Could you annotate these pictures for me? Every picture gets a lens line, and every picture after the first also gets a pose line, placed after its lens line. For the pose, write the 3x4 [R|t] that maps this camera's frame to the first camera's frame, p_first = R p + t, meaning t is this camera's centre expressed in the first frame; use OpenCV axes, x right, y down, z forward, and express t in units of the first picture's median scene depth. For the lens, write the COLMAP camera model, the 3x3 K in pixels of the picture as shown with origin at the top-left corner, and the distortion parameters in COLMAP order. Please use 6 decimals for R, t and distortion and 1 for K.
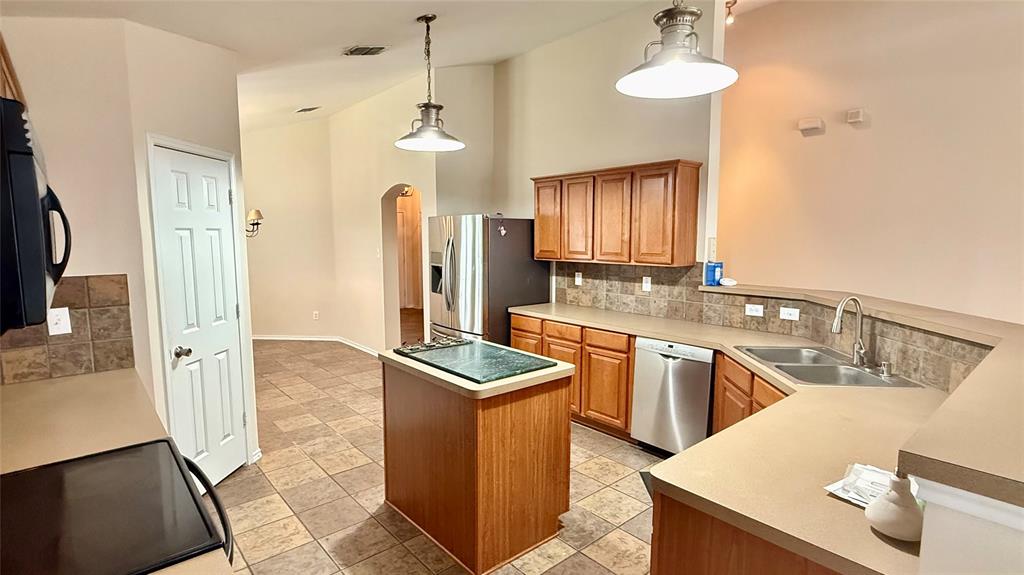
lens RADIAL K [[501.6, 0, 512.3], [0, 501.6, 288.0], [0, 0, 1]] dist [0.013173, -0.000406]
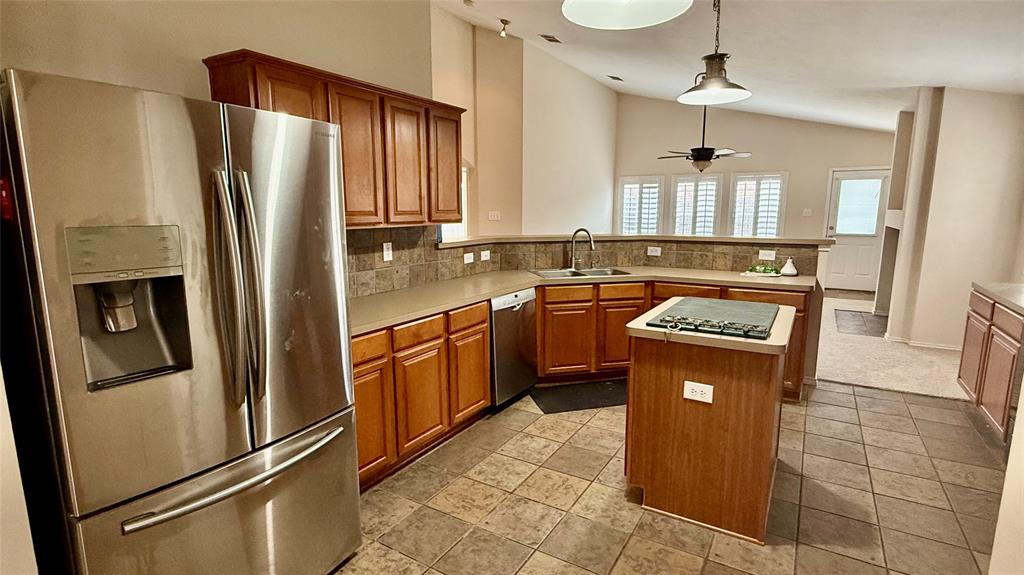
lens RADIAL K [[501.6, 0, 513.9], [0, 501.6, 289.9], [0, 0, 1]] dist [0.013173, -0.000406]
pose [[-0.299897, -0.156557, 0.941038, -0.557112], [0.101243, 0.975648, 0.194580, -0.084891], [-0.948584, 0.153628, -0.276743, 1.066170]]
